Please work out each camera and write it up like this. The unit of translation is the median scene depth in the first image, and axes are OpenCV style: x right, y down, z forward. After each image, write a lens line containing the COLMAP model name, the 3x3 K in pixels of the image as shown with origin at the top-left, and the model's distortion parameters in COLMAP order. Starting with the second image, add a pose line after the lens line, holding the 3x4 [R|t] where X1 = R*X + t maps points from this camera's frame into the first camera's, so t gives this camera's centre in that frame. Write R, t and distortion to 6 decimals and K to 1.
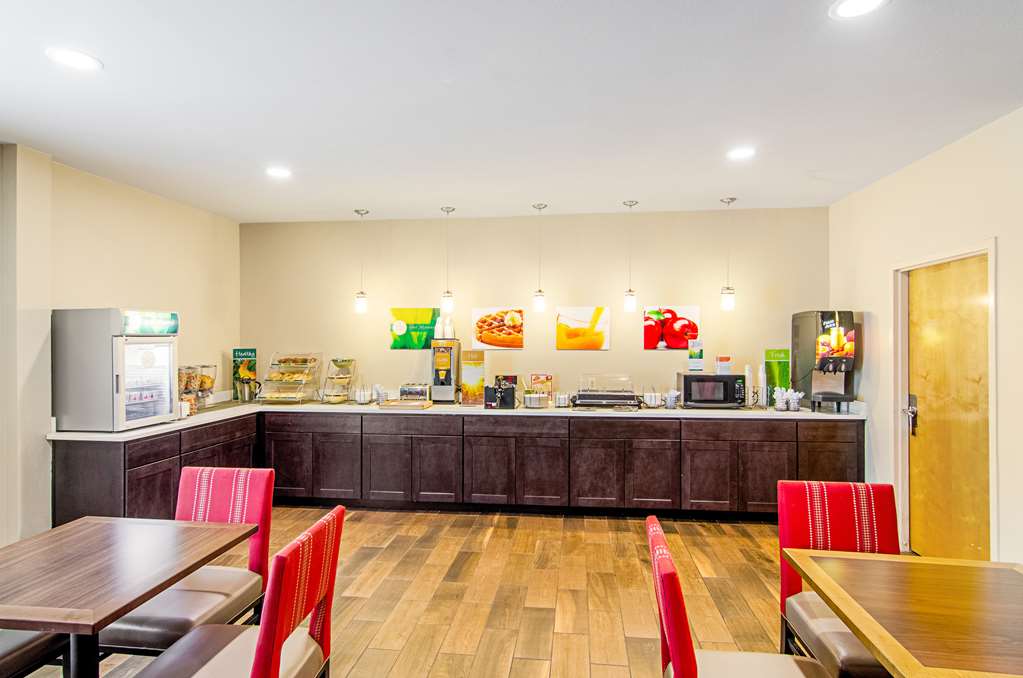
lens RADIAL K [[535.6, 0, 467.2], [0, 535.6, 342.5], [0, 0, 1]] dist [0.001204, 0.000218]
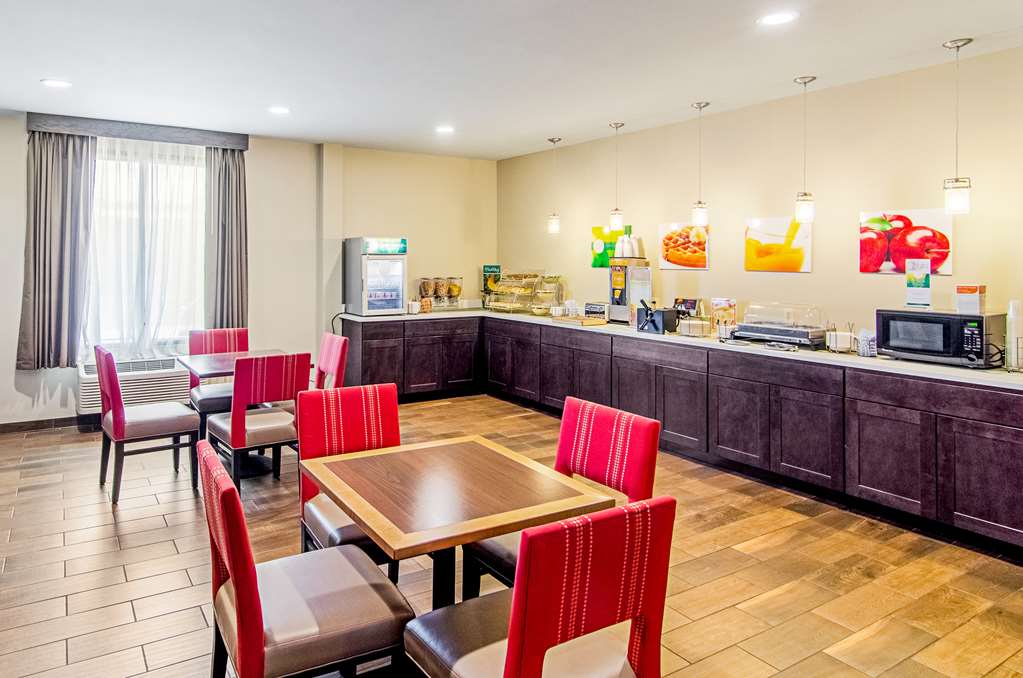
lens RADIAL K [[619.9, 0, 420.6], [0, 619.9, 257.6], [0, 0, 1]] dist [-0.001688, 0.002629]
pose [[0.602993, 0.002597, -0.797742, 0.676732], [-0.009152, 0.999951, -0.003662, 0.001191], [0.797694, 0.009509, 0.602988, 0.032861]]
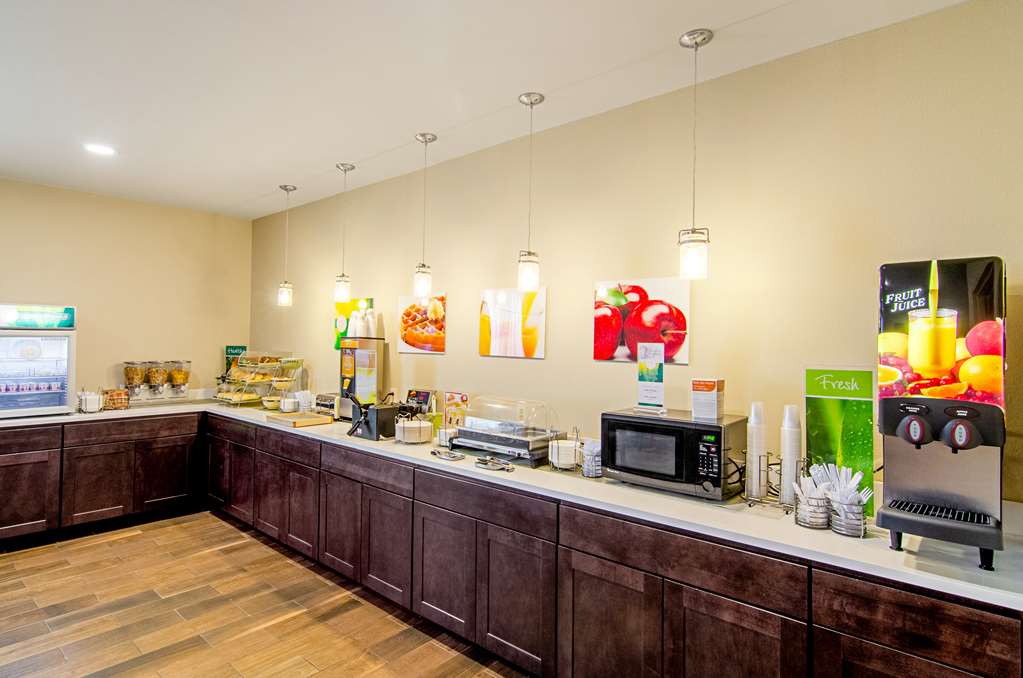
lens RADIAL K [[512.4, 0, 511.5], [0, 512.4, 339.0], [0, 0, 1]] dist [-0.002229, -0.000265]
pose [[0.842966, 0.011720, -0.537839, 0.576823], [-0.020222, 0.999746, -0.009909, -0.001832], [0.537587, 0.019229, 0.842989, 0.539170]]
